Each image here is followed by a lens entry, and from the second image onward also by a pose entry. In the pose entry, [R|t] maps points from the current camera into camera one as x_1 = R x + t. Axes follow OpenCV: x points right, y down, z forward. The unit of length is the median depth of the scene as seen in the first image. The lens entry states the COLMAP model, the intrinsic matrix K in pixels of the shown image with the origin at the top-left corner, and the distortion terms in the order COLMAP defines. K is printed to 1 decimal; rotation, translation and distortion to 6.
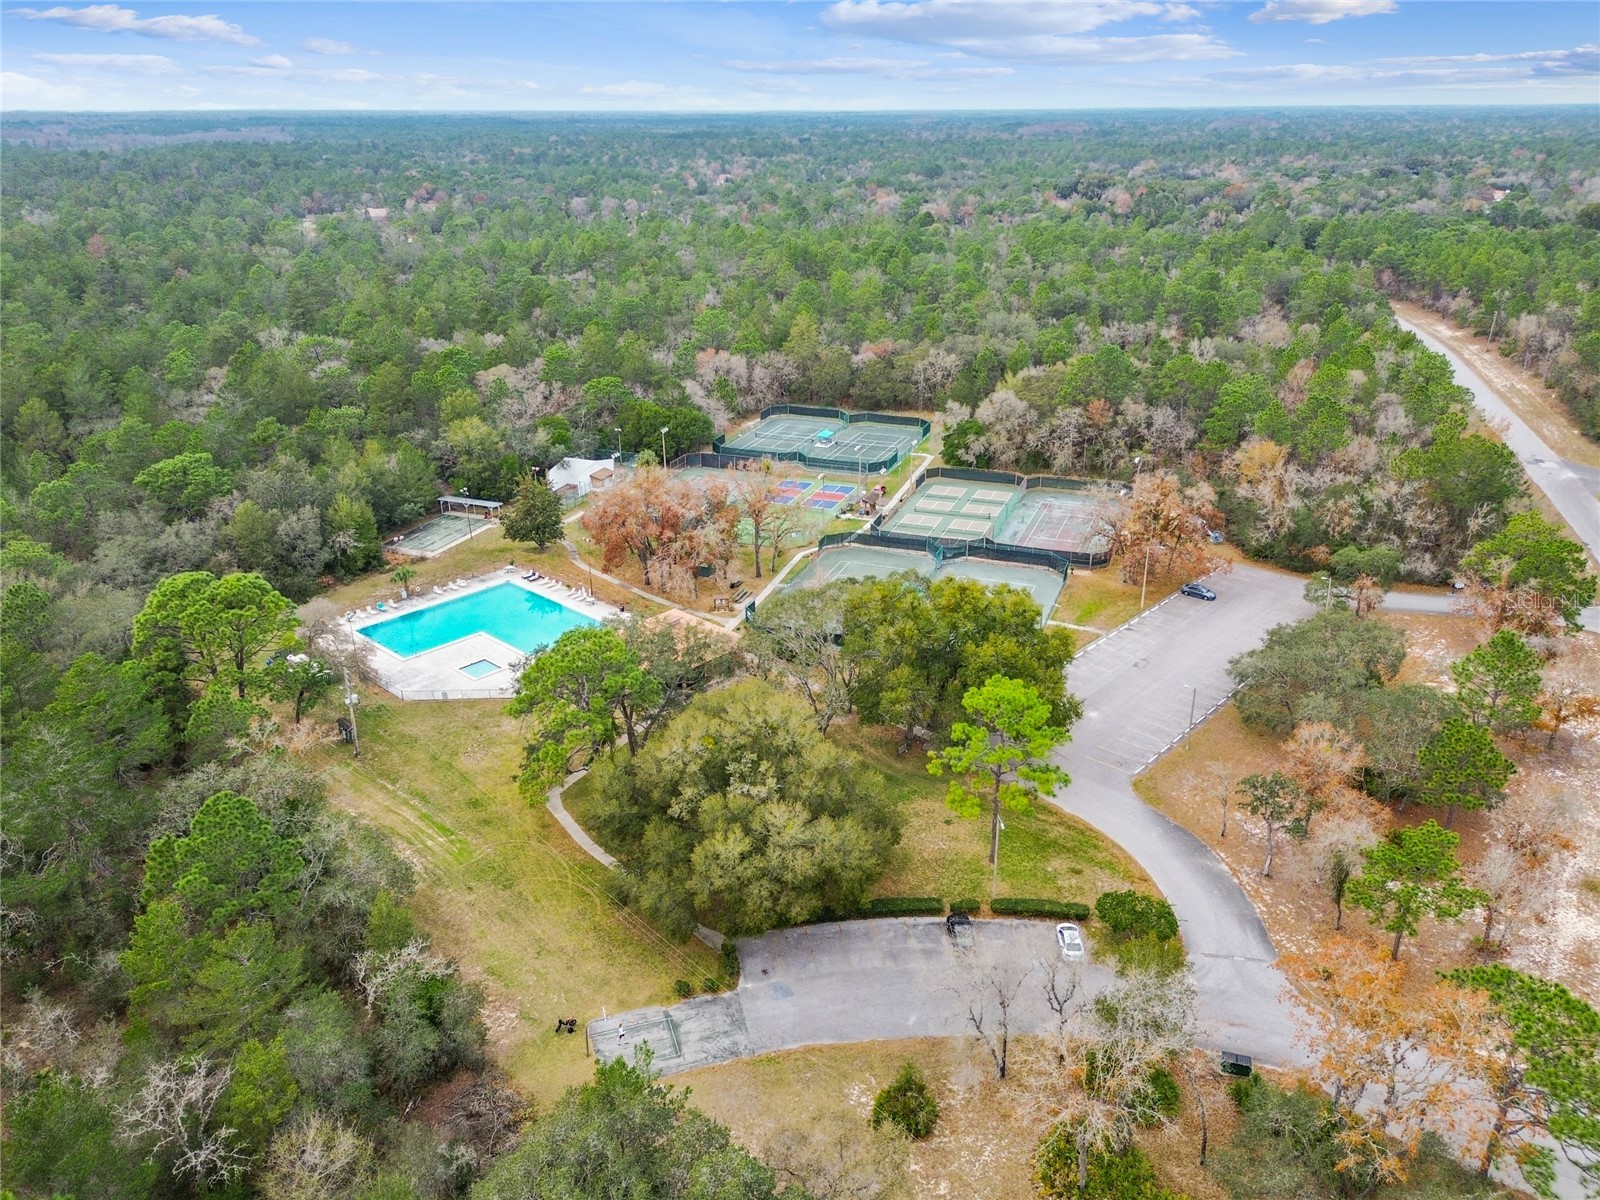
lens RADIAL K [[1168.0, 0, 800.0], [0, 1168.0, 600.0], [0, 0, 1]] dist [0.059081, -0.056802]
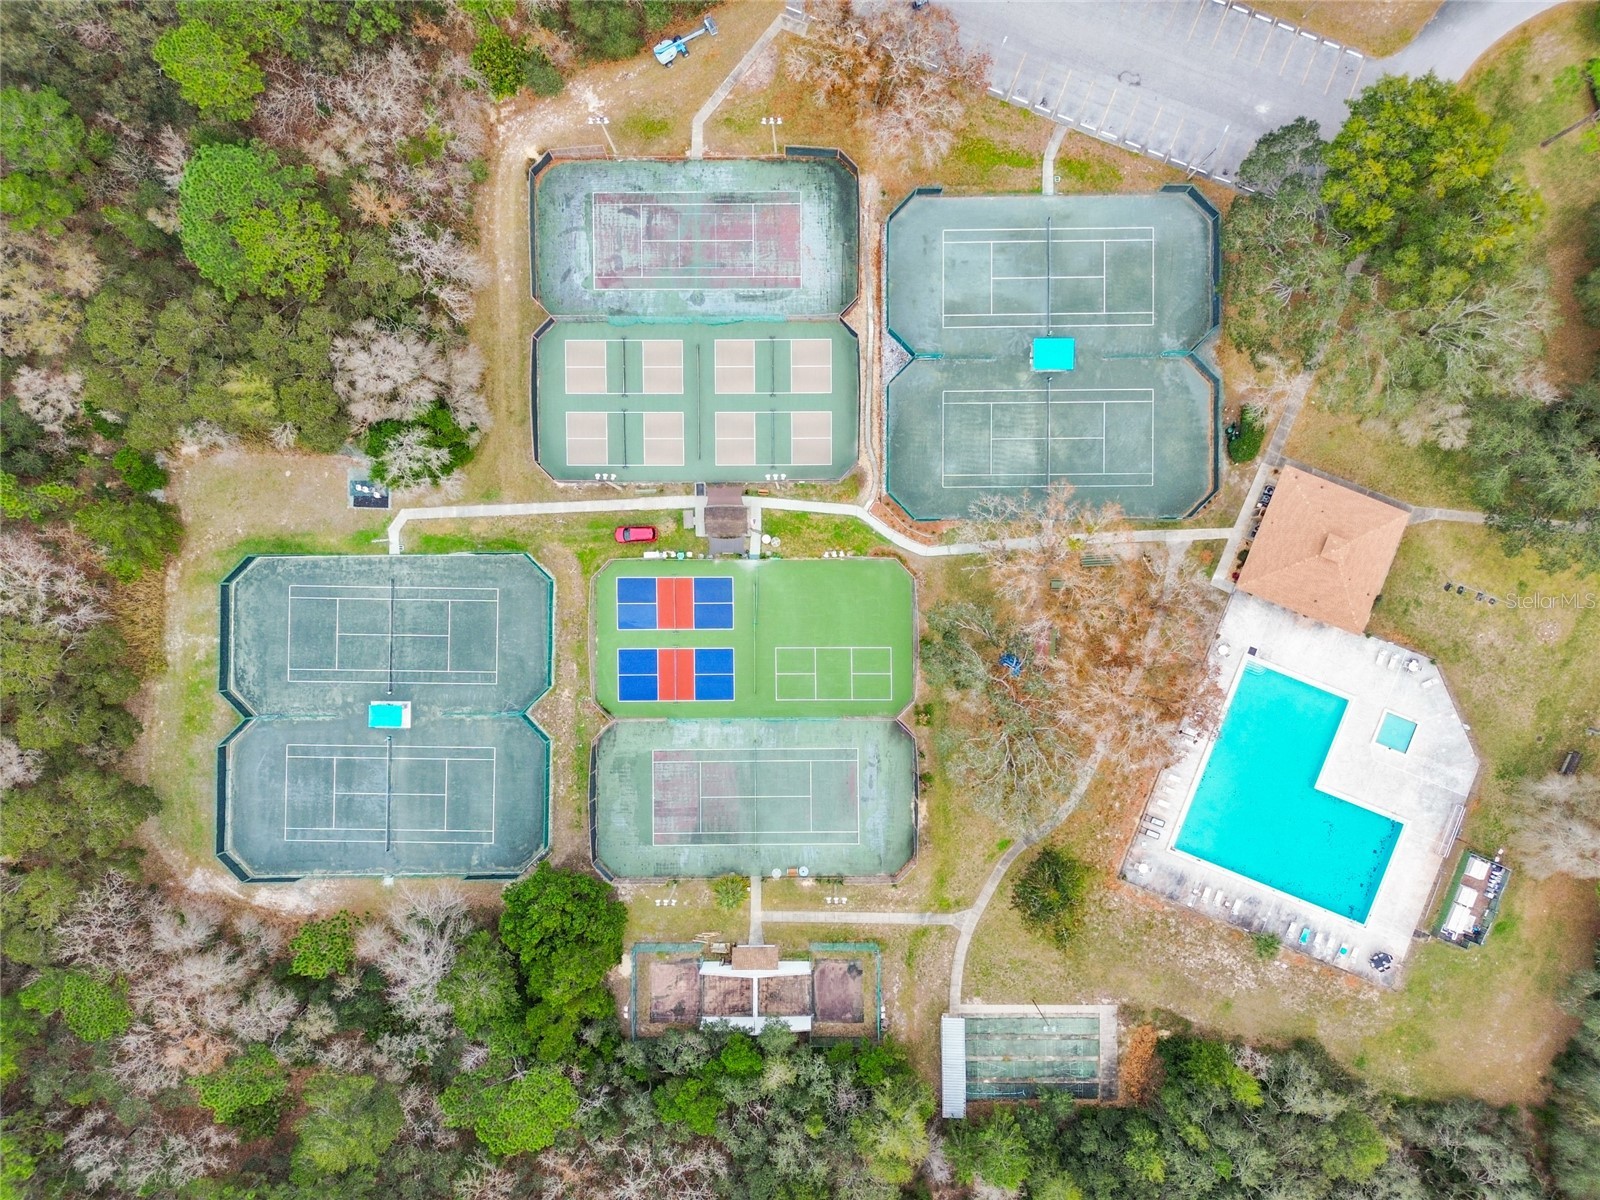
lens RADIAL K [[1135.1, 0, 800.0], [0, 1135.1, 600.0], [0, 0, 1]] dist [0.063149, -0.060027]
pose [[-0.365350, -0.930869, -0.001391, 0.001210], [0.365066, -0.144656, 0.919675, -0.519790], [-0.856298, 0.335495, 0.392679, 0.554286]]
